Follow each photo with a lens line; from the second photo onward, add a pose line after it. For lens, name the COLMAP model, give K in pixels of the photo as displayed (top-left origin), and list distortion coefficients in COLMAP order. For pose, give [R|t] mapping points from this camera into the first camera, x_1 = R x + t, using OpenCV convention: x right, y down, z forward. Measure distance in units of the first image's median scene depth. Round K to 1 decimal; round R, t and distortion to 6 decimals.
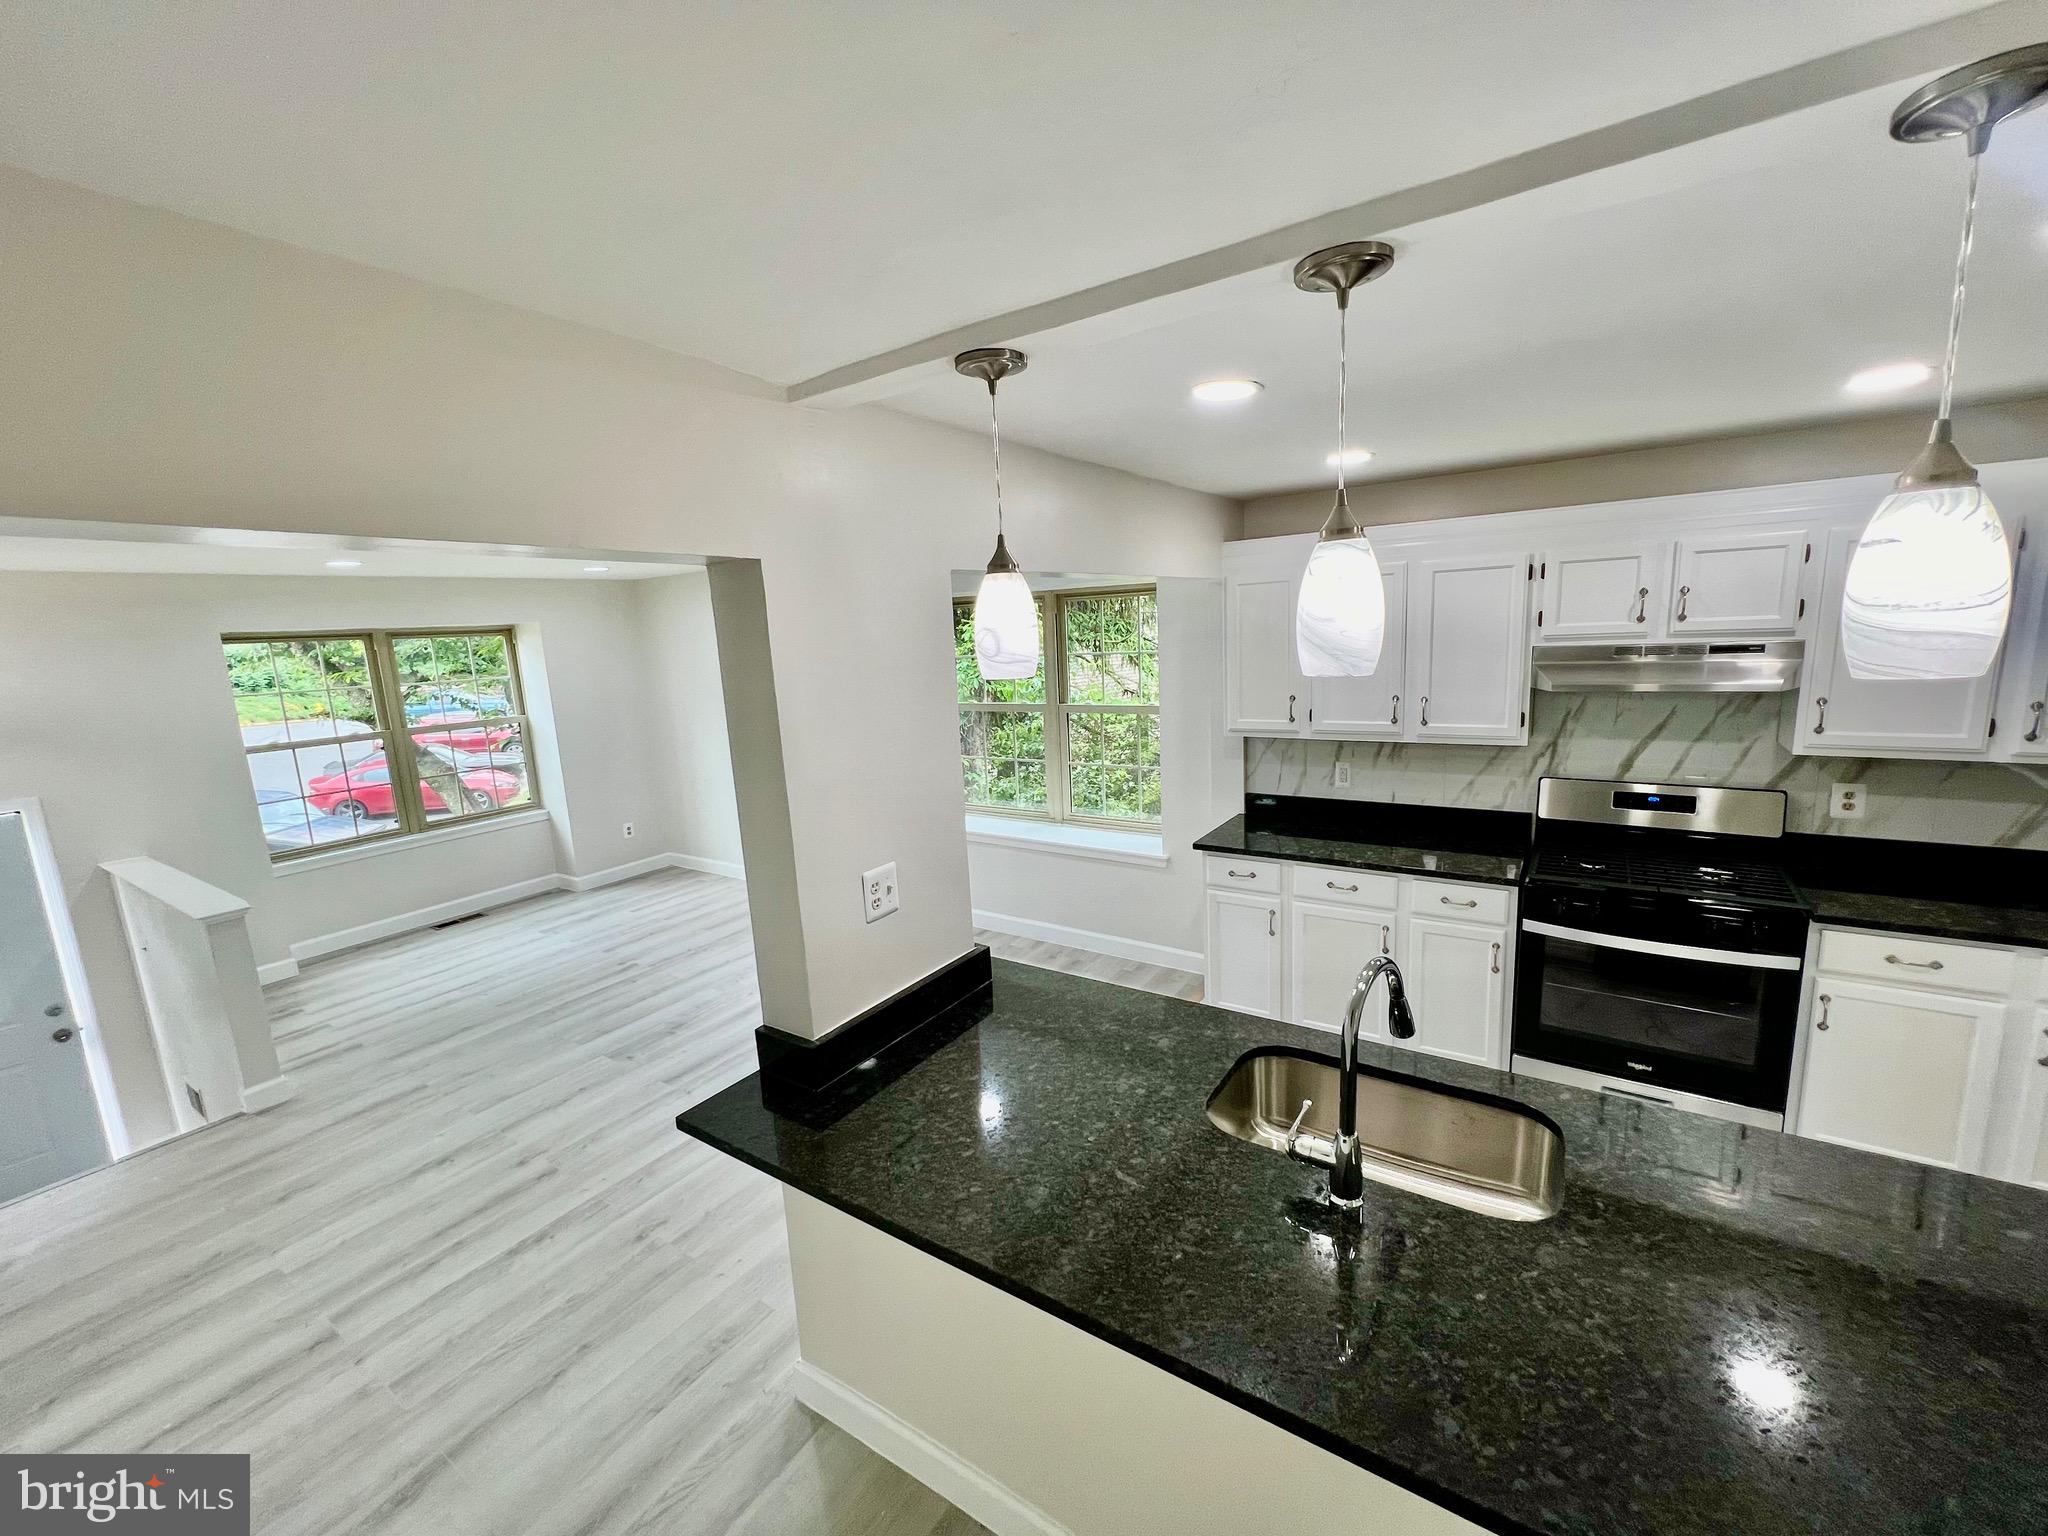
lens RADIAL K [[821.2, 0, 1023.8], [0, 821.2, 771.5], [0, 0, 1]] dist [-0.002330, 0.000495]
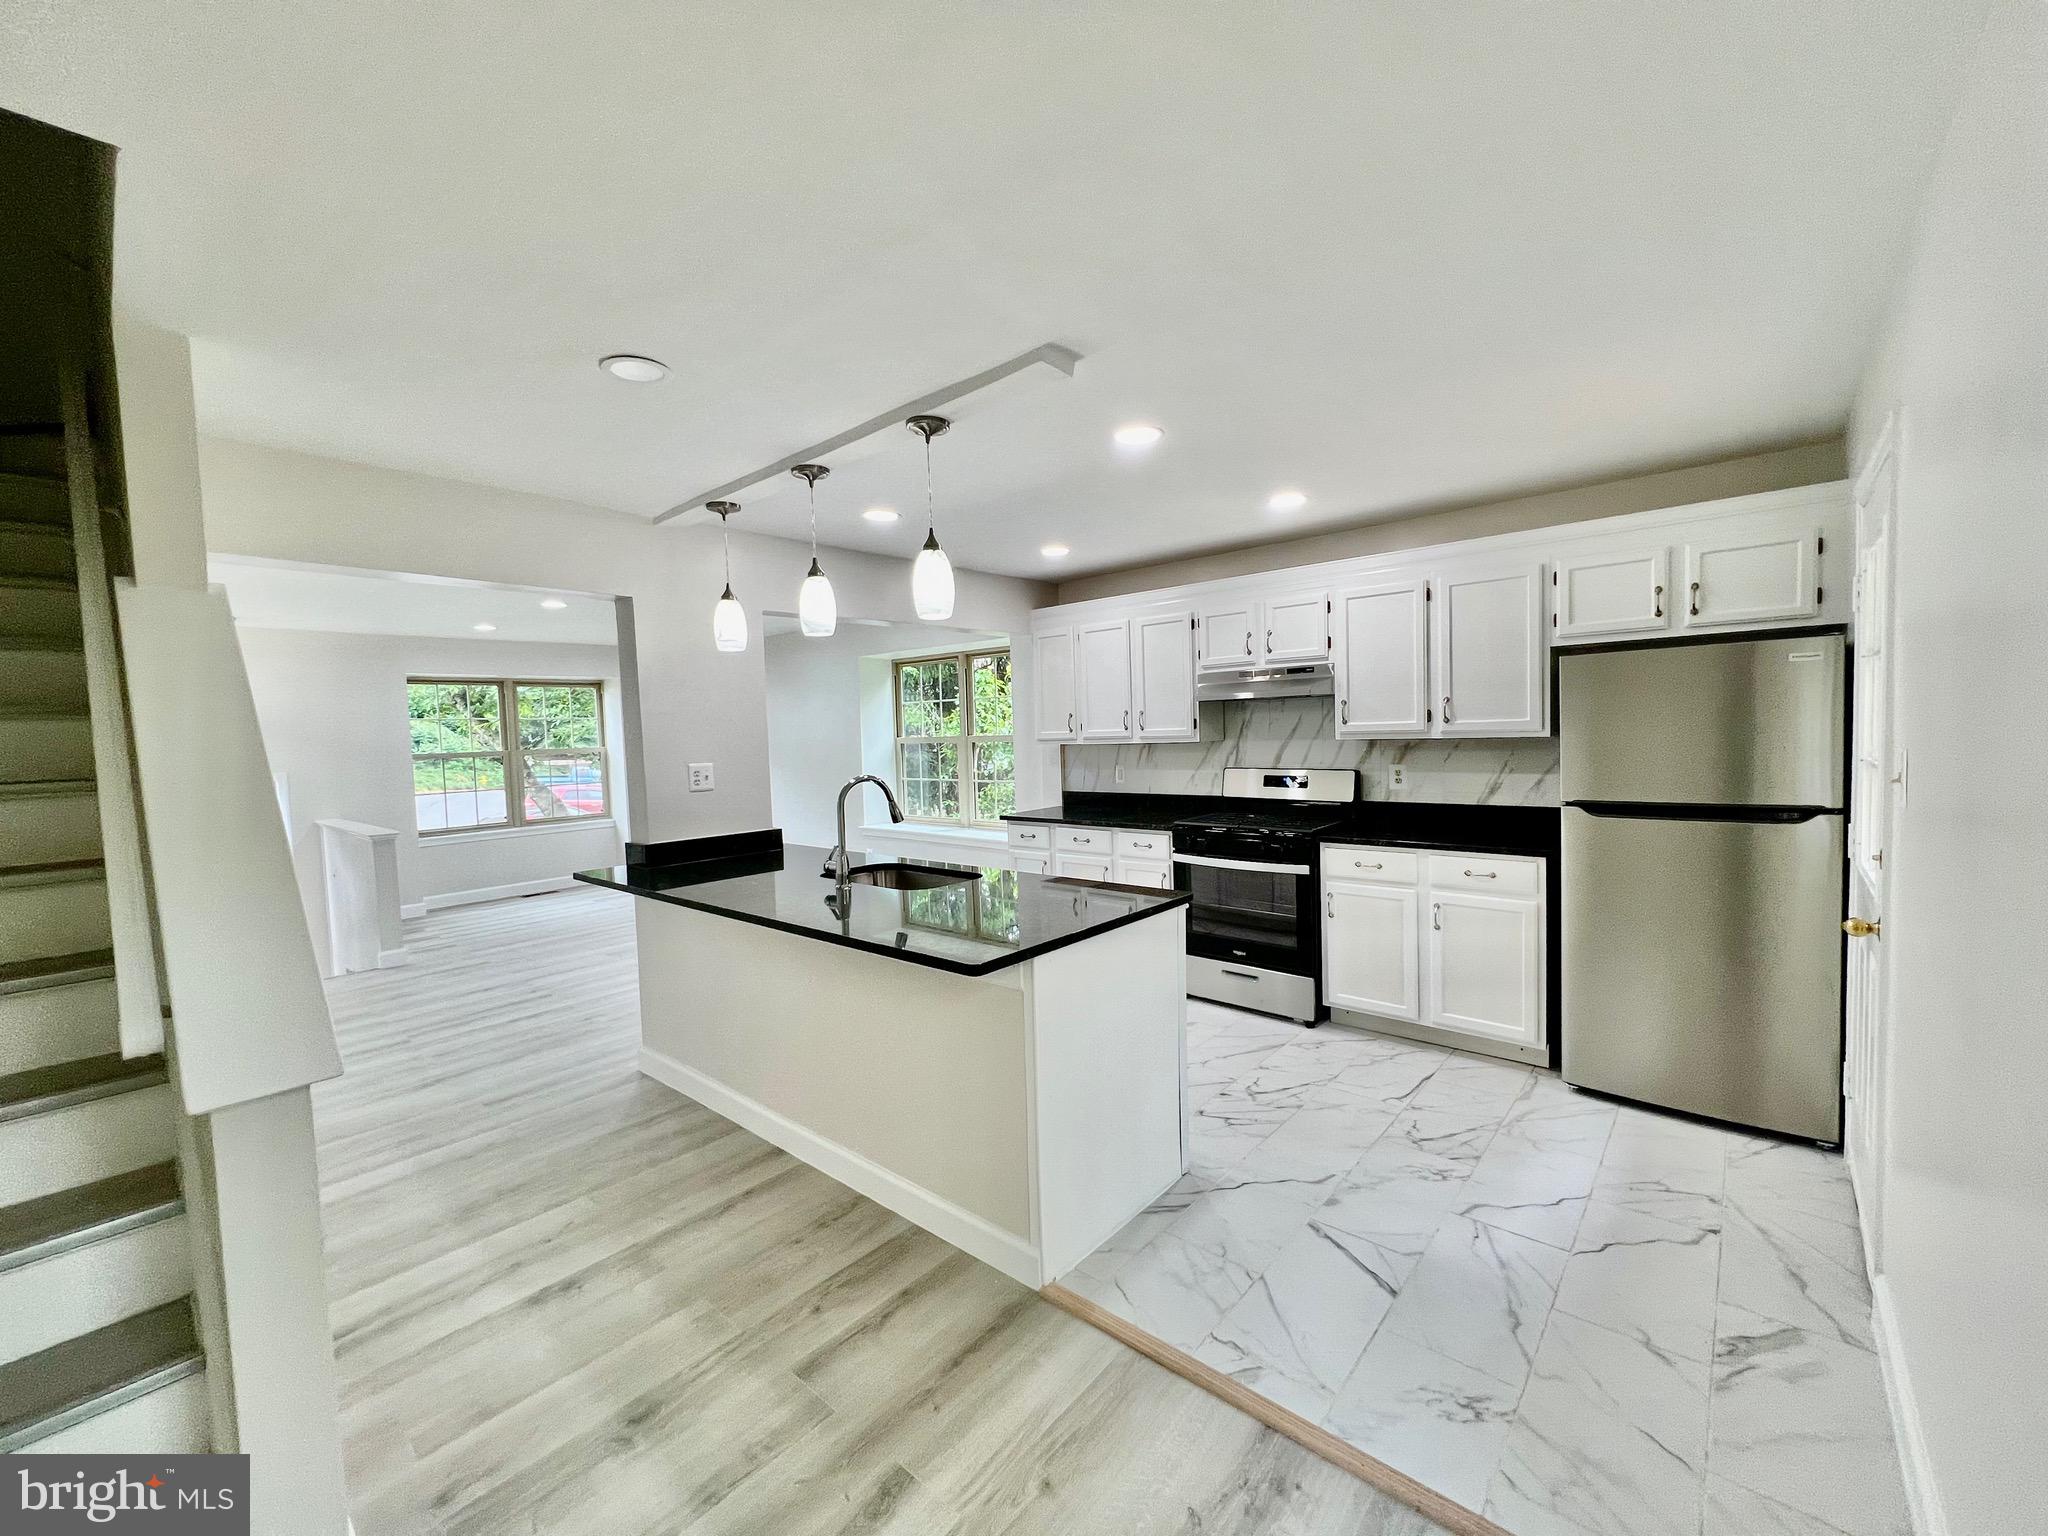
lens RADIAL K [[817.5, 0, 1021.7], [0, 817.5, 770.4], [0, 0, 1]] dist [-0.001446, 0.000149]
pose [[0.991313, 0.024890, -0.129145, 0.496550], [-0.039993, 0.992478, -0.115709, 0.201160], [0.125294, 0.119869, 0.984852, -0.460612]]
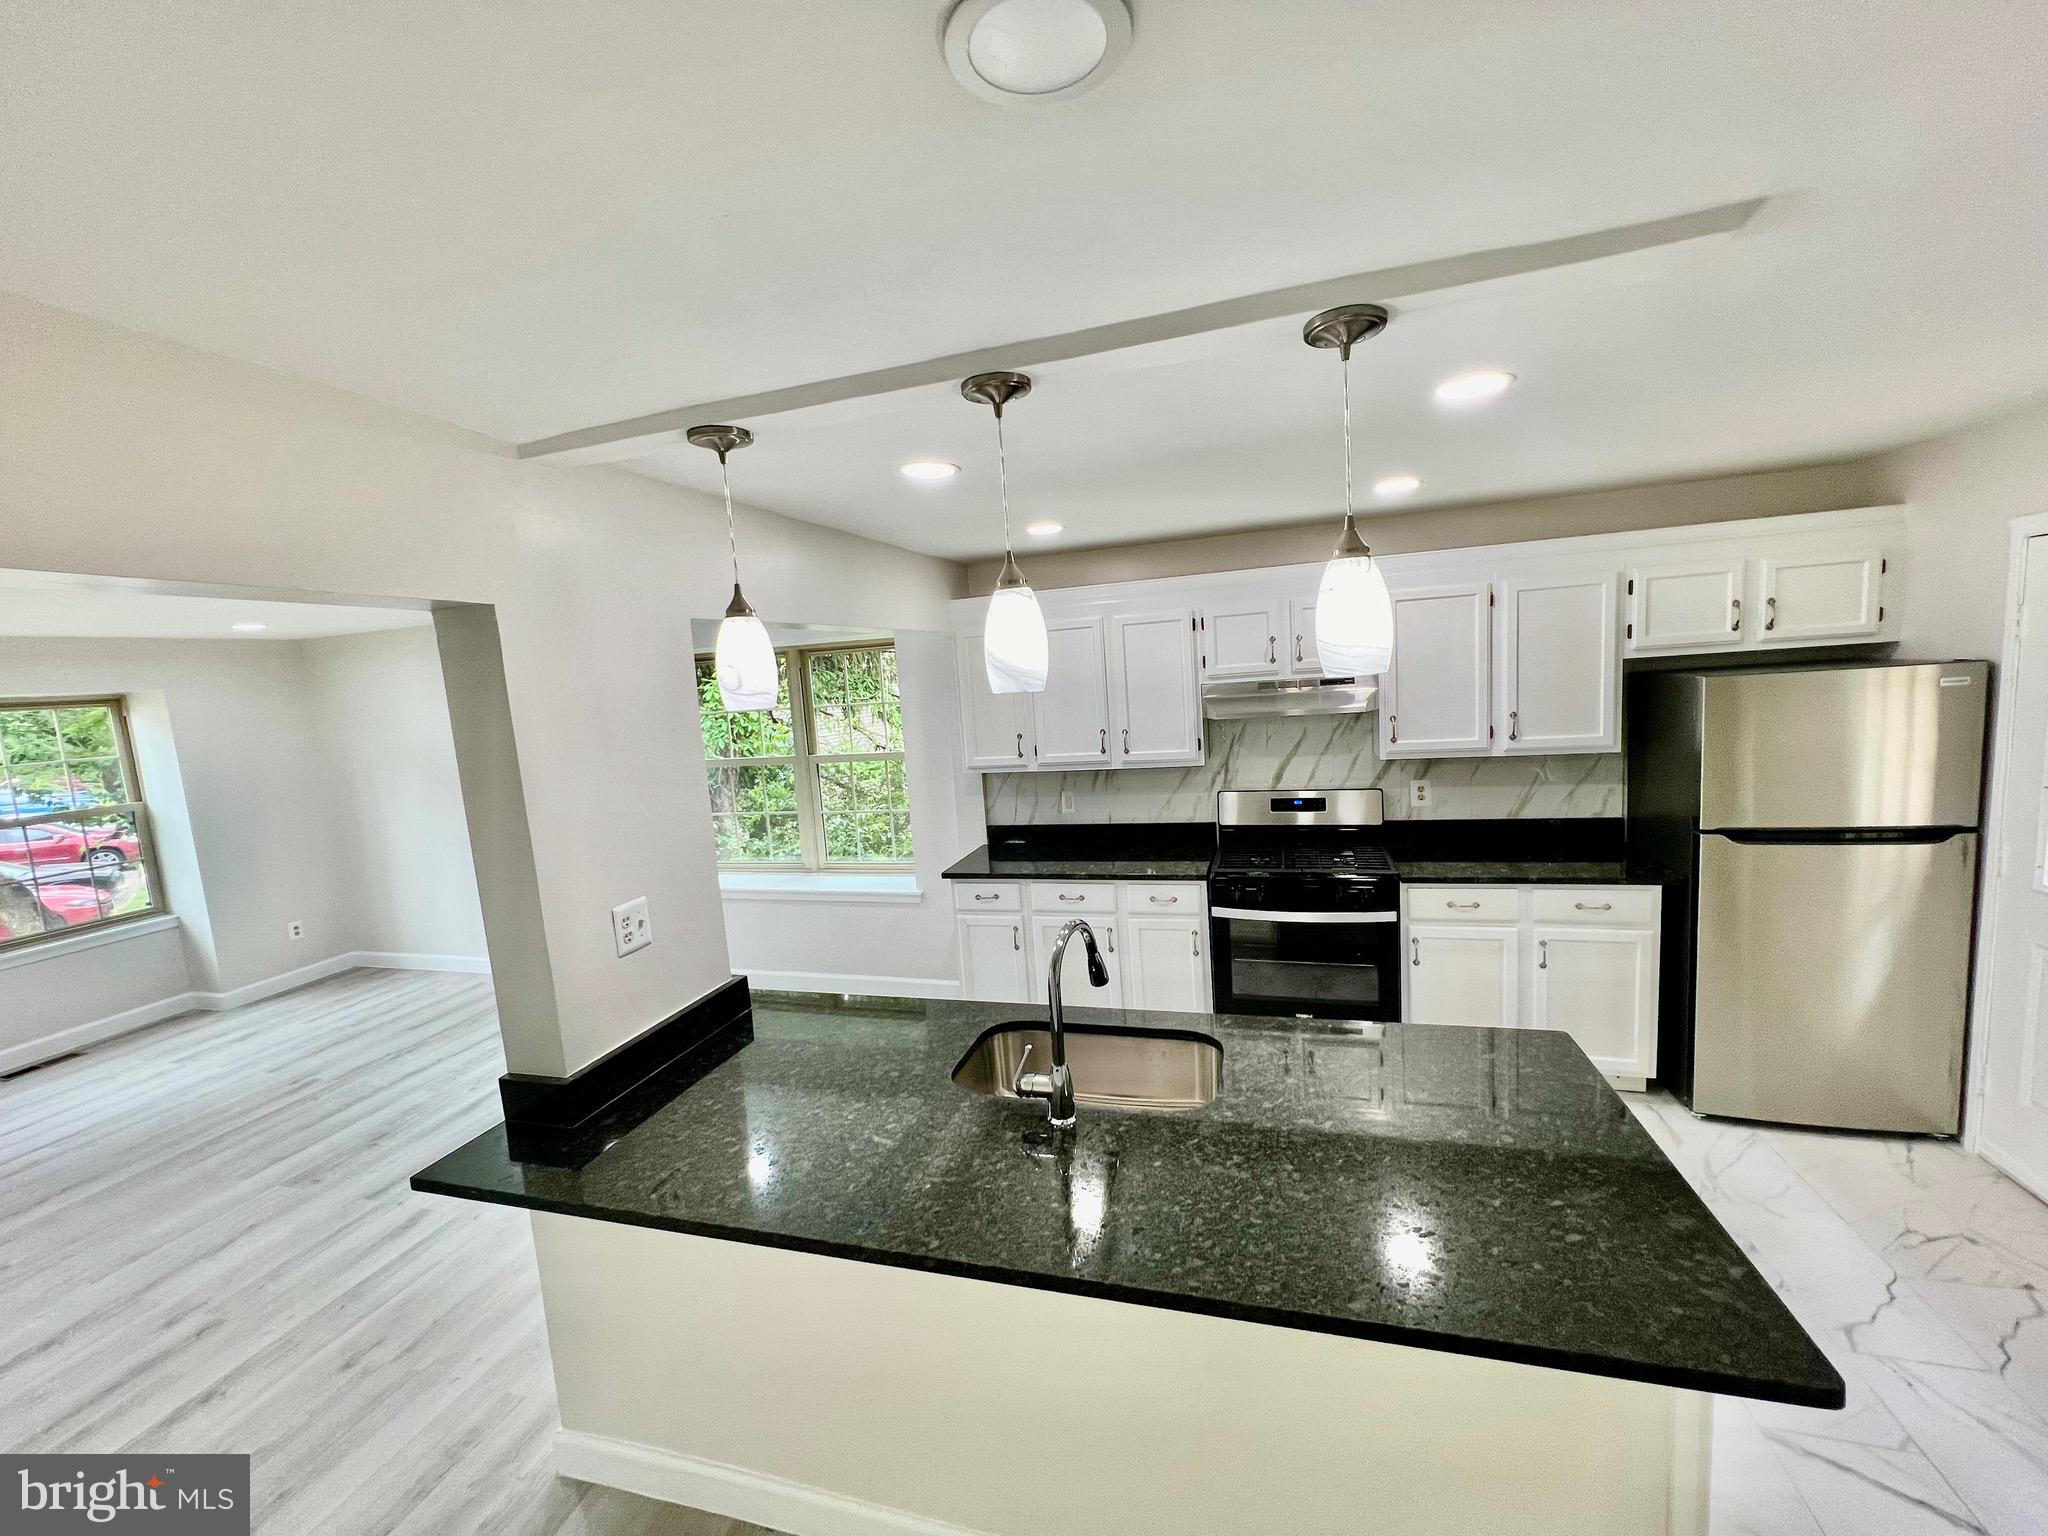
lens RADIAL K [[821.2, 0, 1023.8], [0, 821.2, 771.5], [0, 0, 1]] dist [-0.002330, 0.000495]
pose [[0.955865, -0.051679, 0.289226, 0.004543], [0.072460, 0.995467, -0.061605, 0.033600], [-0.284731, 0.079843, 0.955276, -0.086782]]
